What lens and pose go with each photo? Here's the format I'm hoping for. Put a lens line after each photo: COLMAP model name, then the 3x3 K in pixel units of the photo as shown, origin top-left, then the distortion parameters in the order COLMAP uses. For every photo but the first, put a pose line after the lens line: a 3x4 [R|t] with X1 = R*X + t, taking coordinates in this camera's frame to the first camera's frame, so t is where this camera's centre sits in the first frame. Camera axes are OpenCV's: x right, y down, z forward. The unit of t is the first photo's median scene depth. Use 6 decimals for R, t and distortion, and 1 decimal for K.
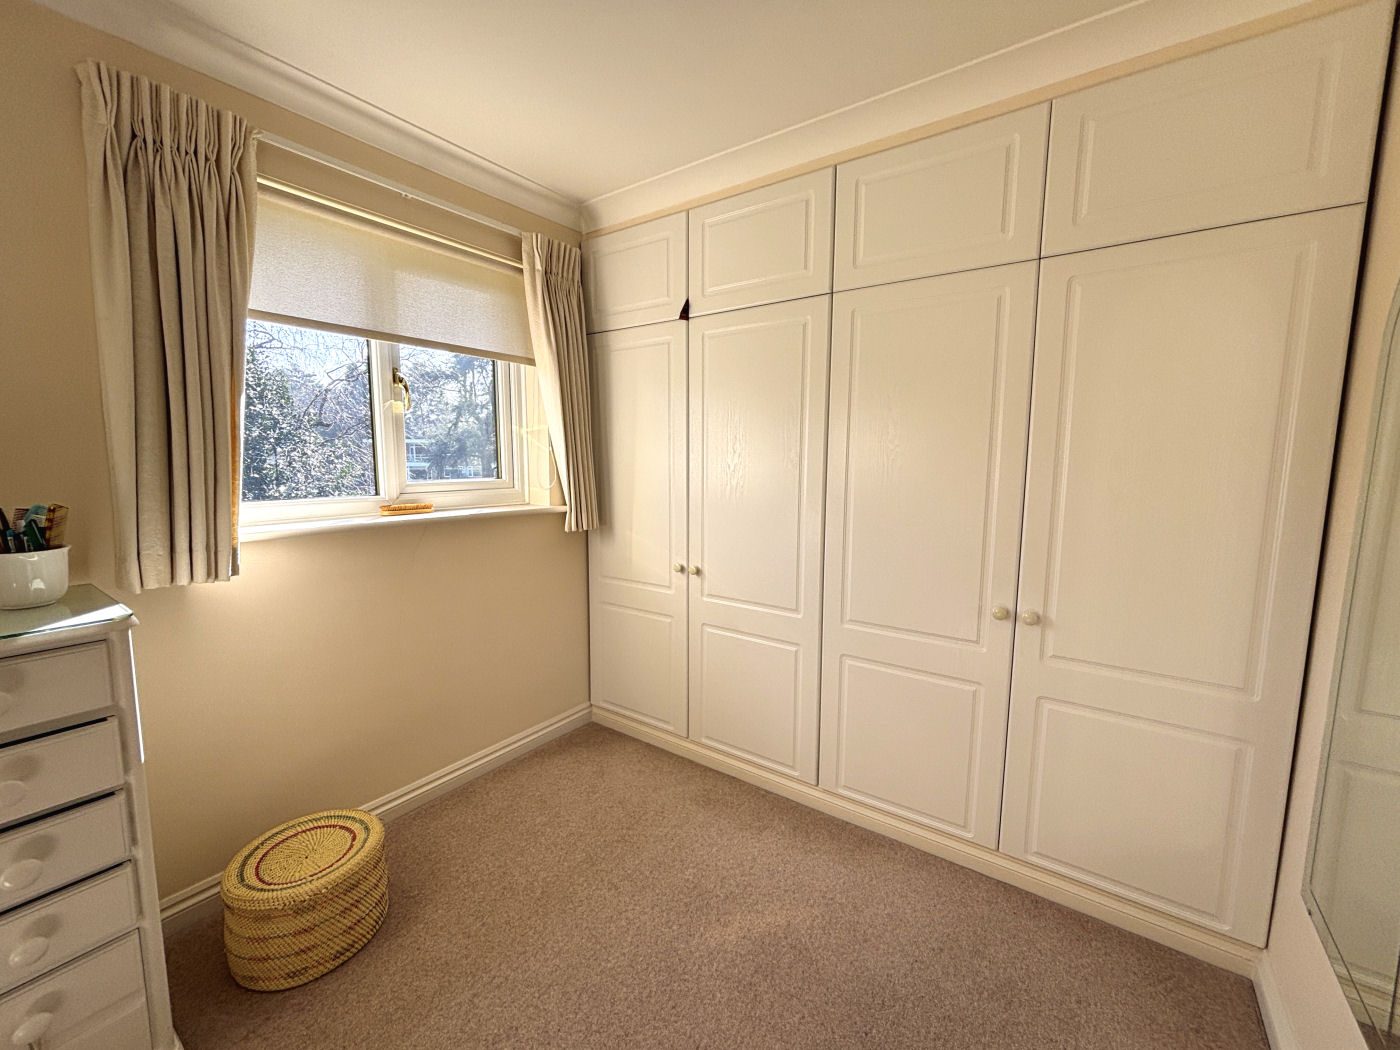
lens RADIAL K [[567.2, 0, 701.7], [0, 567.2, 523.0], [0, 0, 1]] dist [-0.000032, 0.000157]
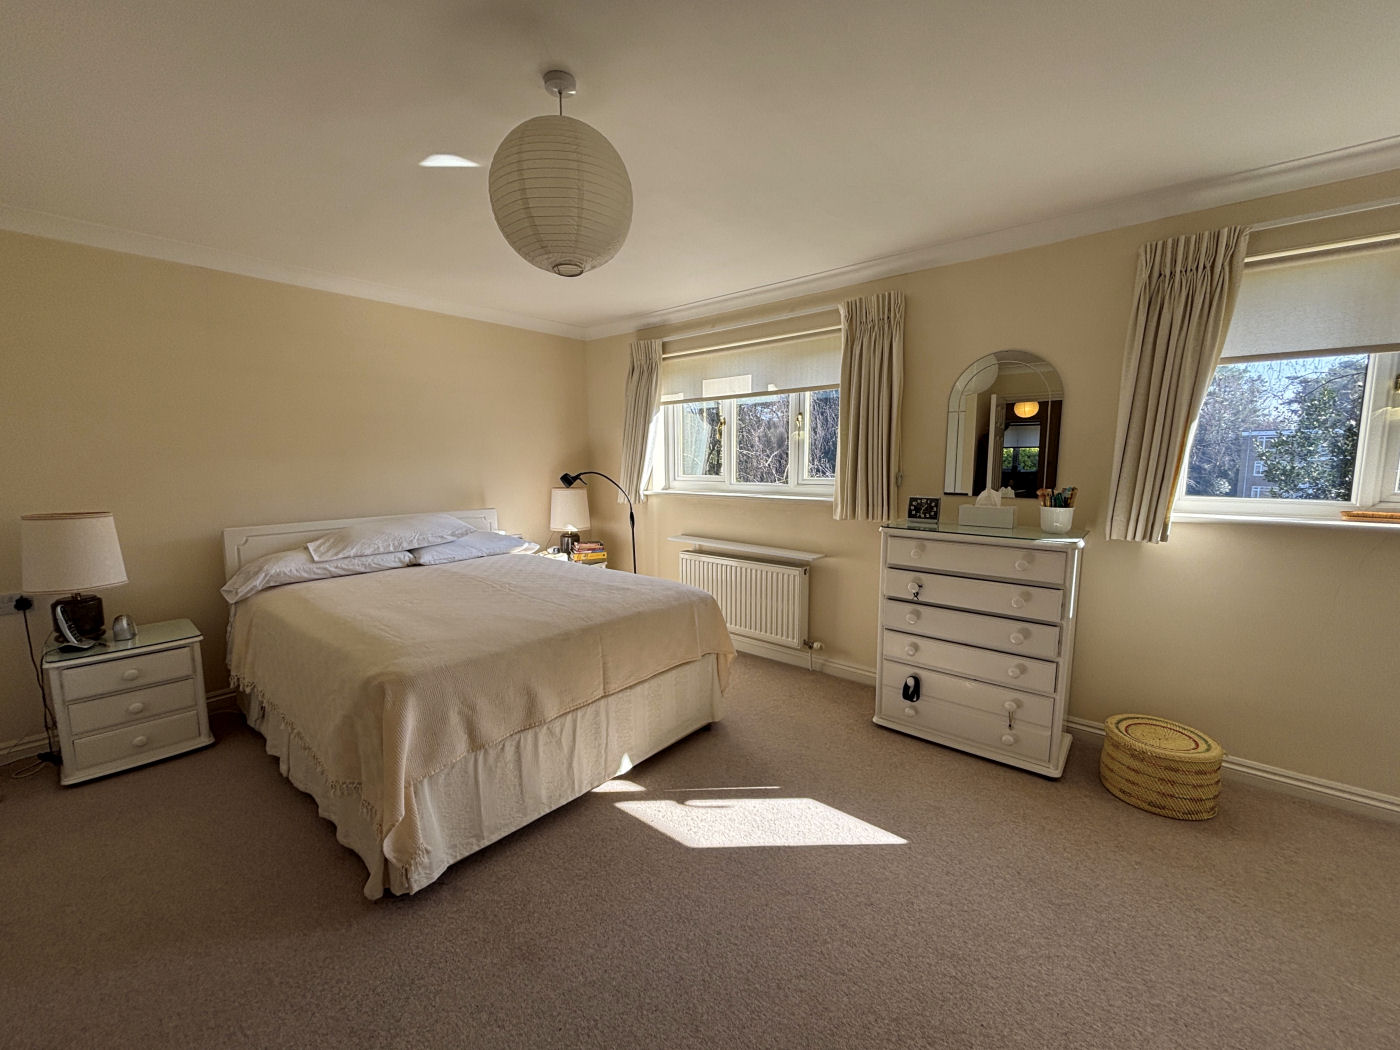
lens RADIAL K [[567.2, 0, 701.7], [0, 567.2, 523.0], [0, 0, 1]] dist [-0.000032, 0.000157]
pose [[-0.080505, 0.109870, -0.990680, 0.532268], [-0.117520, 0.985928, 0.118893, 0.005320], [0.989802, 0.125996, -0.066461, -0.093354]]
